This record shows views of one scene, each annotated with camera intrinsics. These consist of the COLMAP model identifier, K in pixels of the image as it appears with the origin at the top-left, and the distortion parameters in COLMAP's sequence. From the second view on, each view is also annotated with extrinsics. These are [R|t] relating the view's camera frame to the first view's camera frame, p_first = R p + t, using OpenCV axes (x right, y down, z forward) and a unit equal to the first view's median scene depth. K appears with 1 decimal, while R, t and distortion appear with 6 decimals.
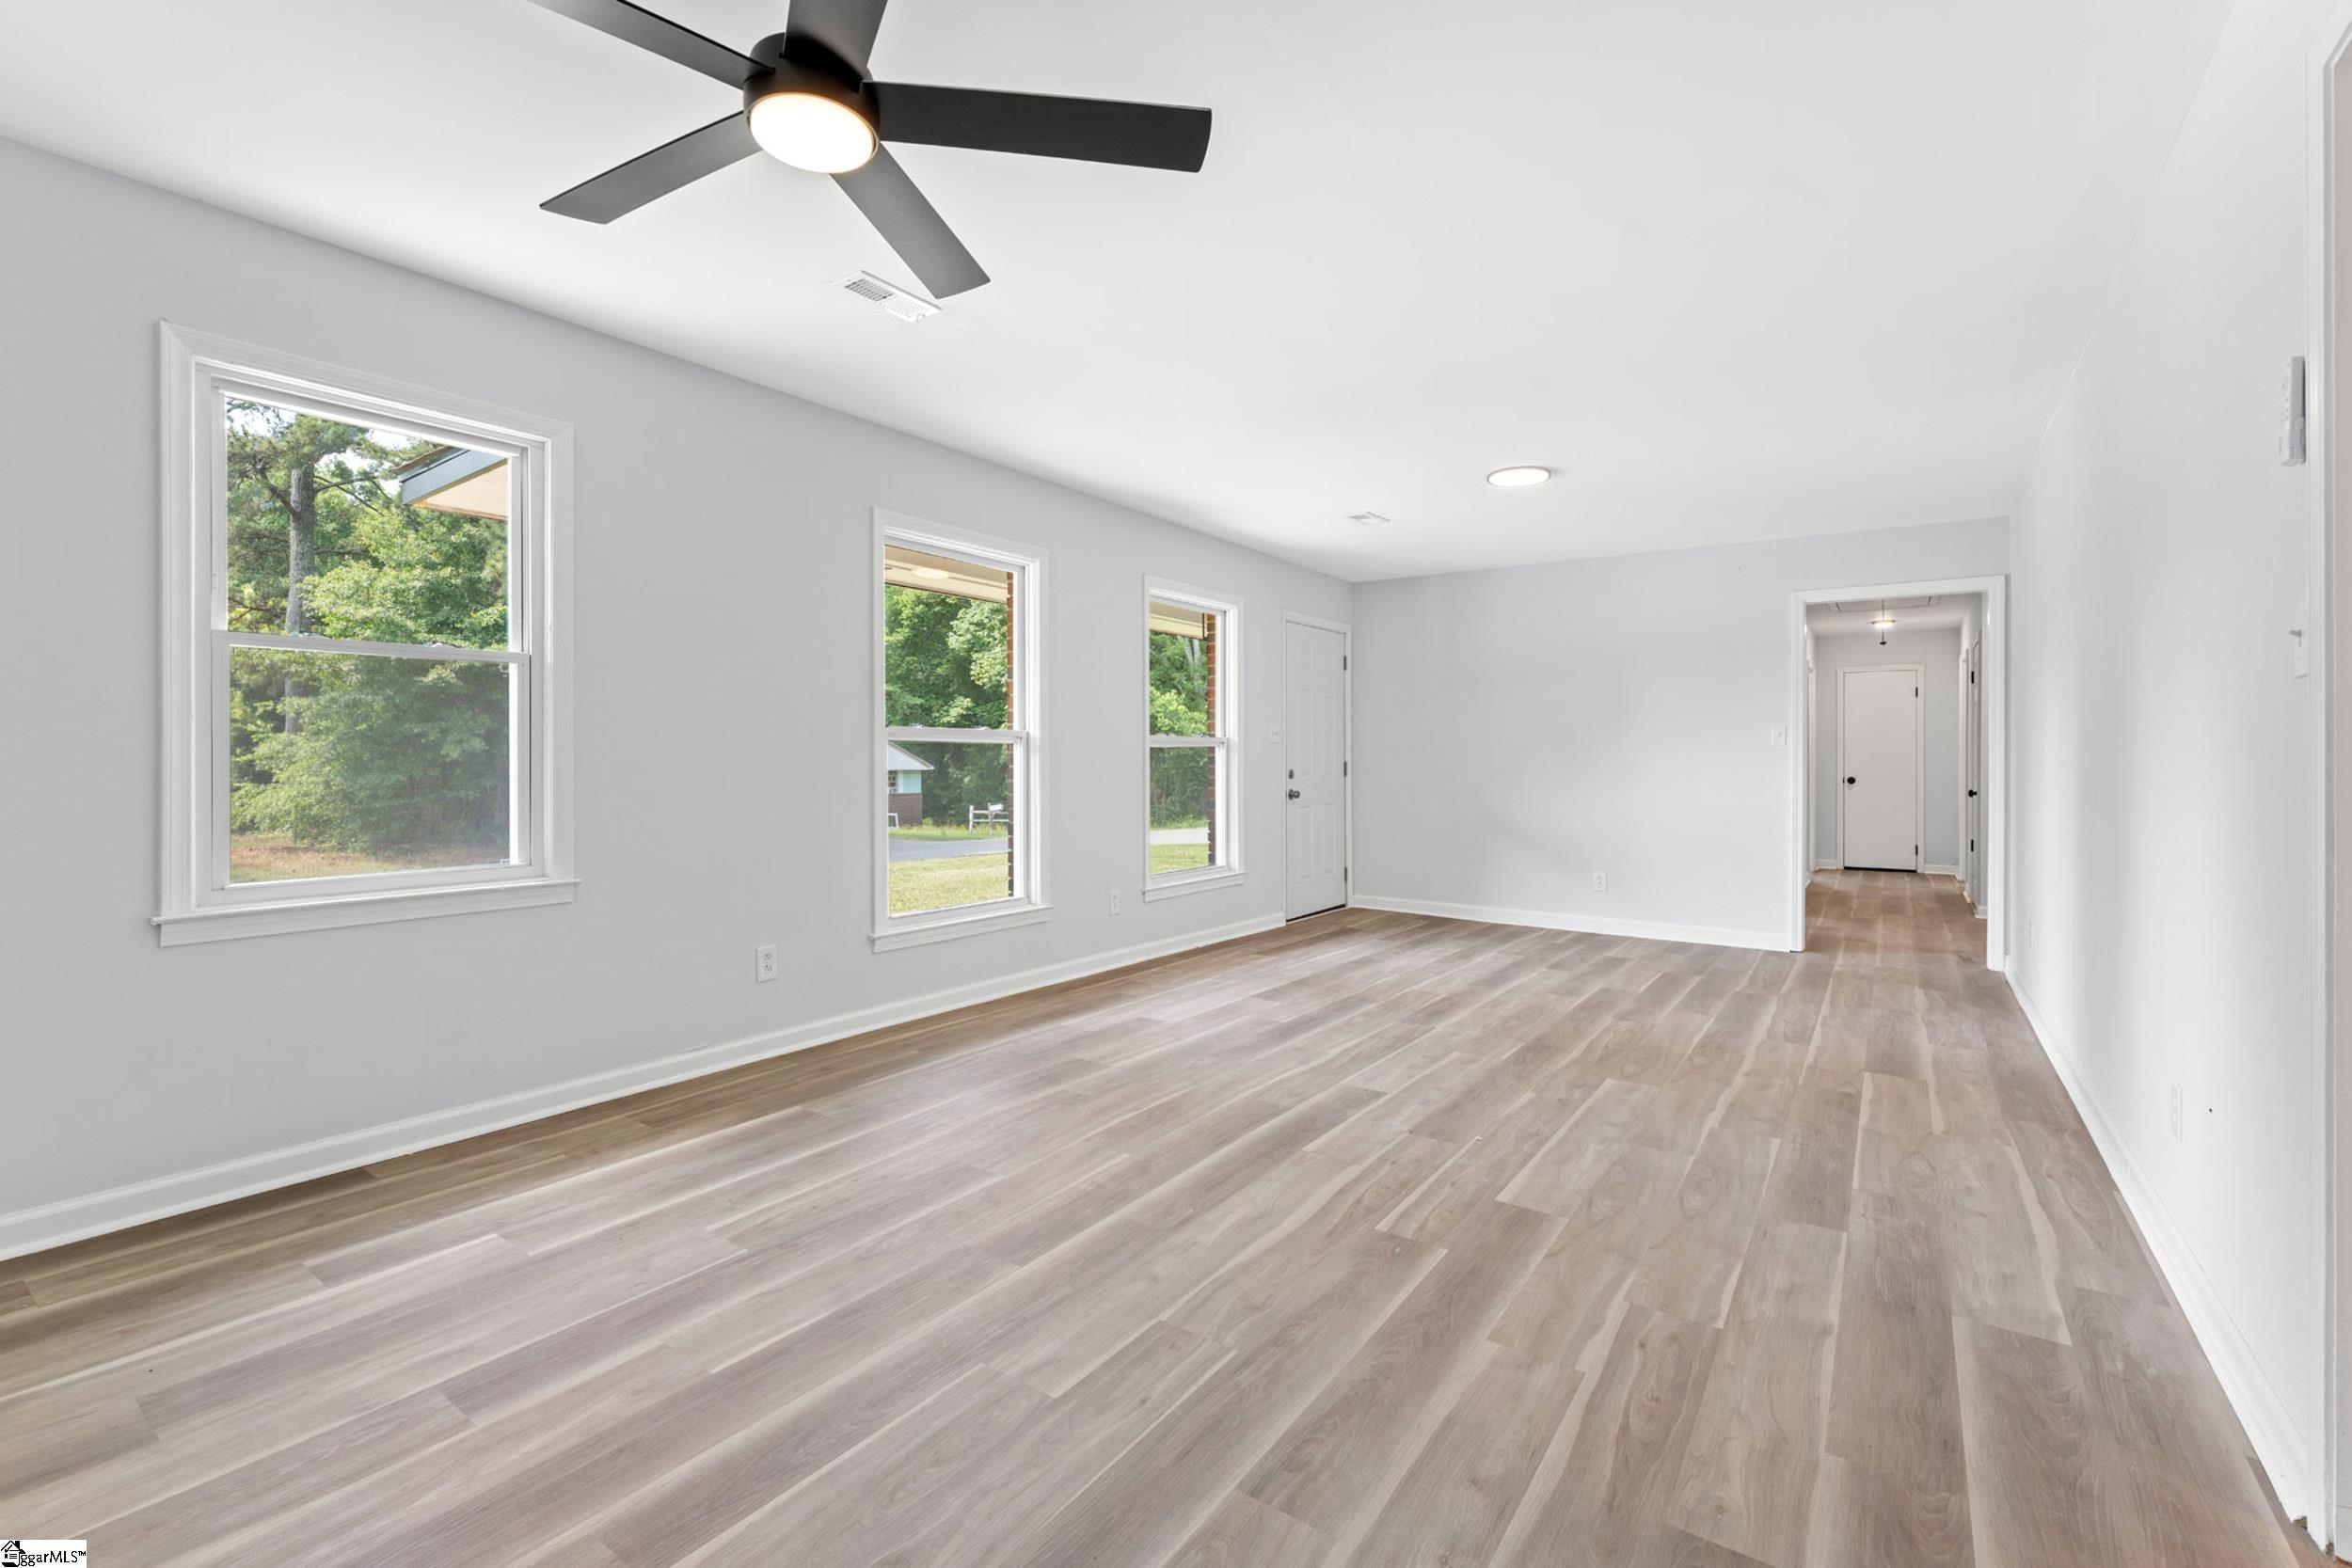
lens RADIAL K [[1025.1, 0, 1156.2], [0, 1025.1, 766.6], [0, 0, 1]] dist [-0.002135, -0.000654]
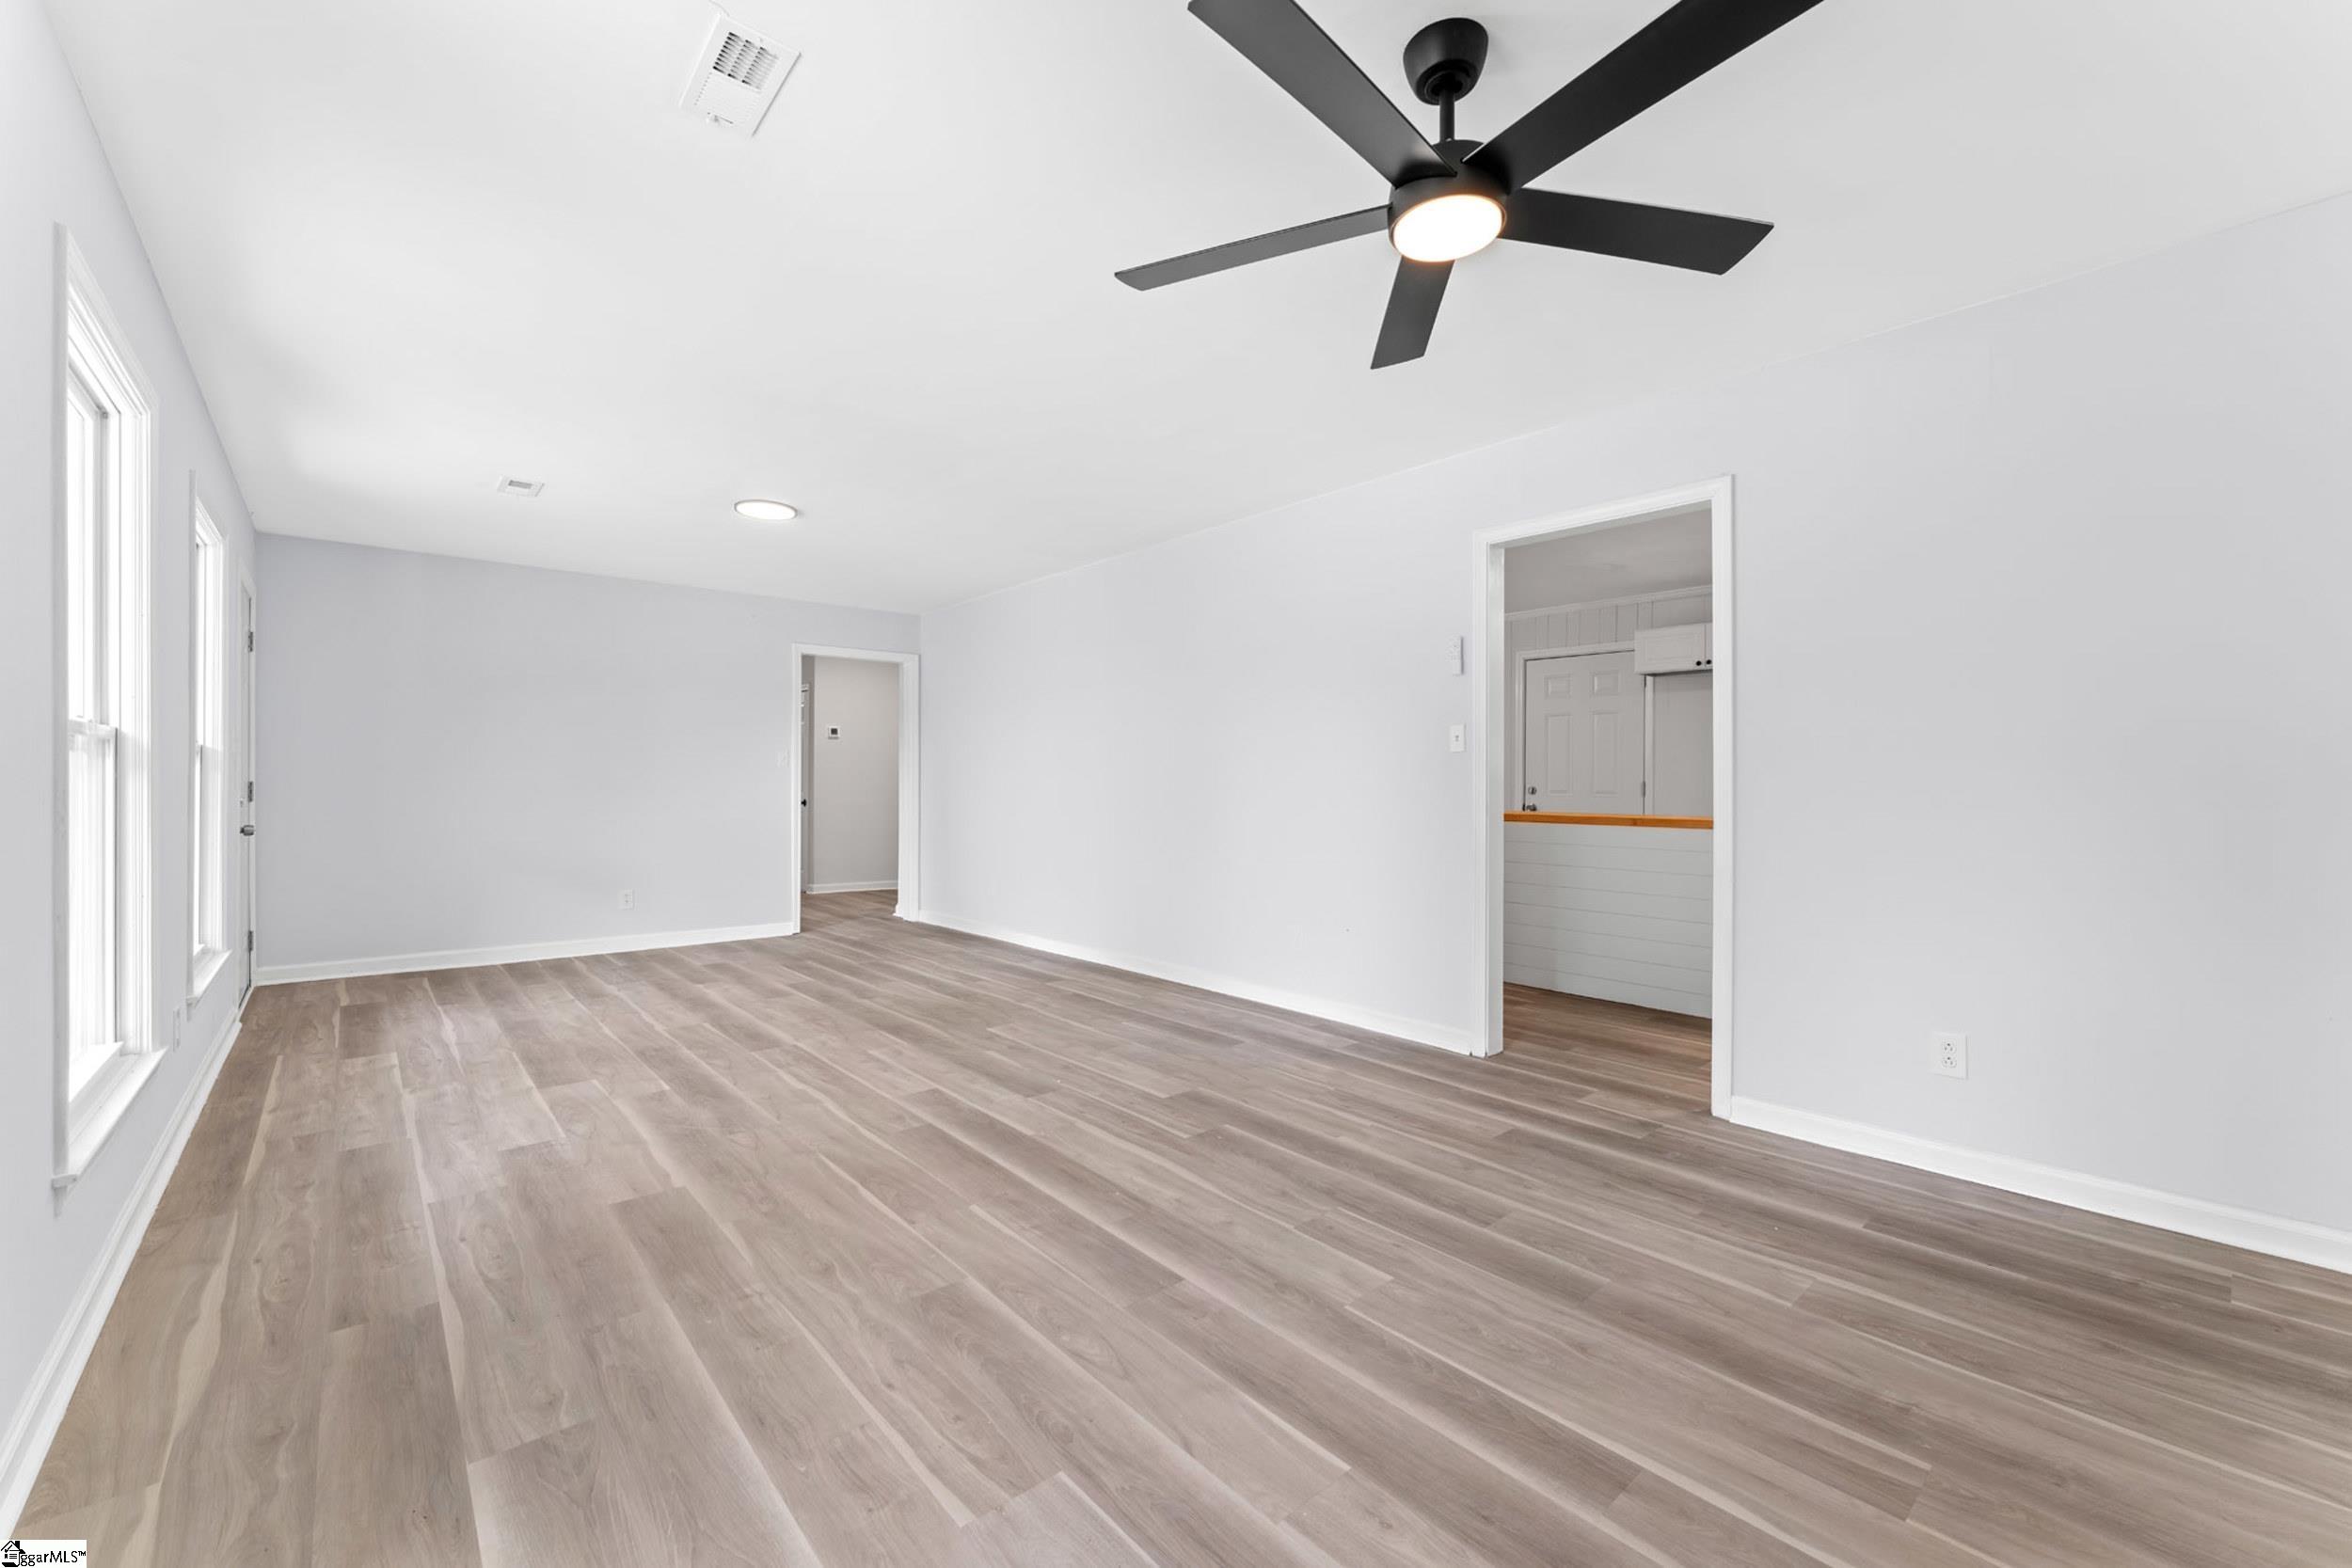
lens RADIAL K [[950.6, 0, 1174.5], [0, 950.6, 771.9], [0, 0, 1]] dist [-0.000307, 0.000049]
pose [[0.227324, 0.003378, 0.973813, -0.822828], [0.004769, 0.999978, -0.004582, -0.013943], [-0.973808, 0.005686, 0.227303, 0.609192]]
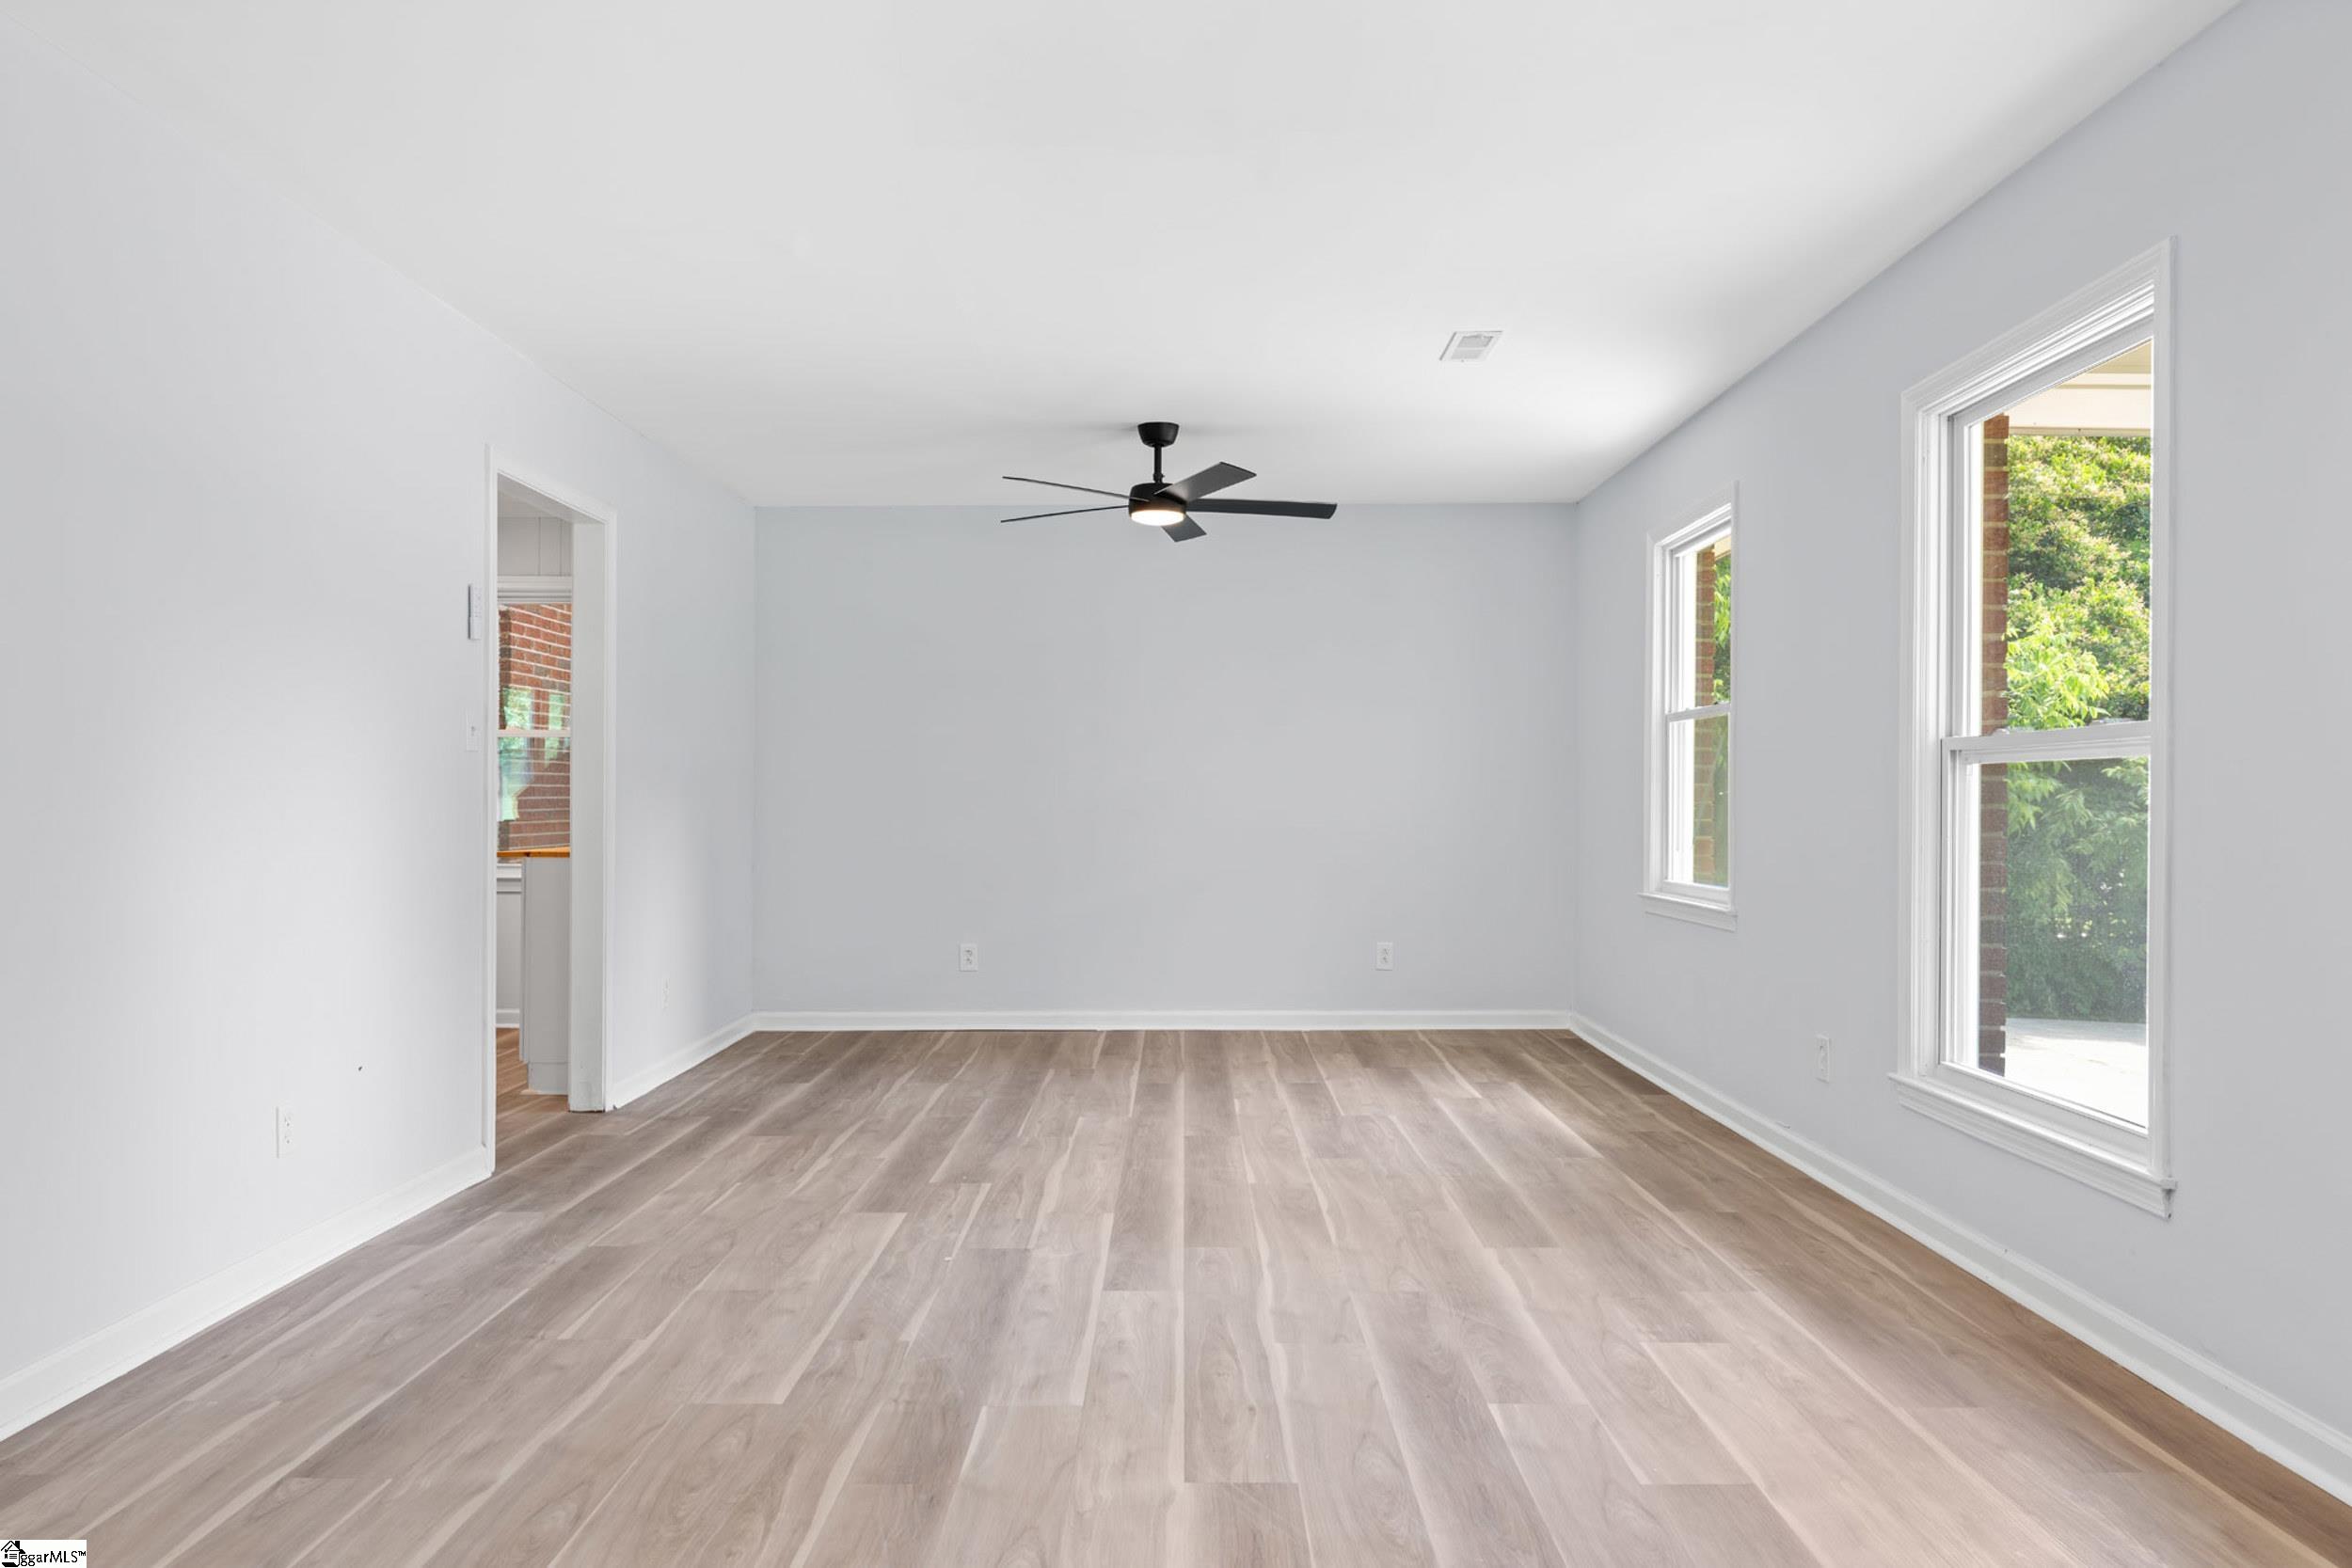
lens RADIAL K [[1498.5, 0, 1176.0], [0, 1498.5, 784.0], [0, 0, 1]] dist [0.004393, 0.000015]
pose [[-0.813560, -0.009123, -0.581409, 0.889884], [-0.005803, 0.999955, -0.007571, -0.006664], [0.581452, -0.002786, -0.813576, 2.137167]]
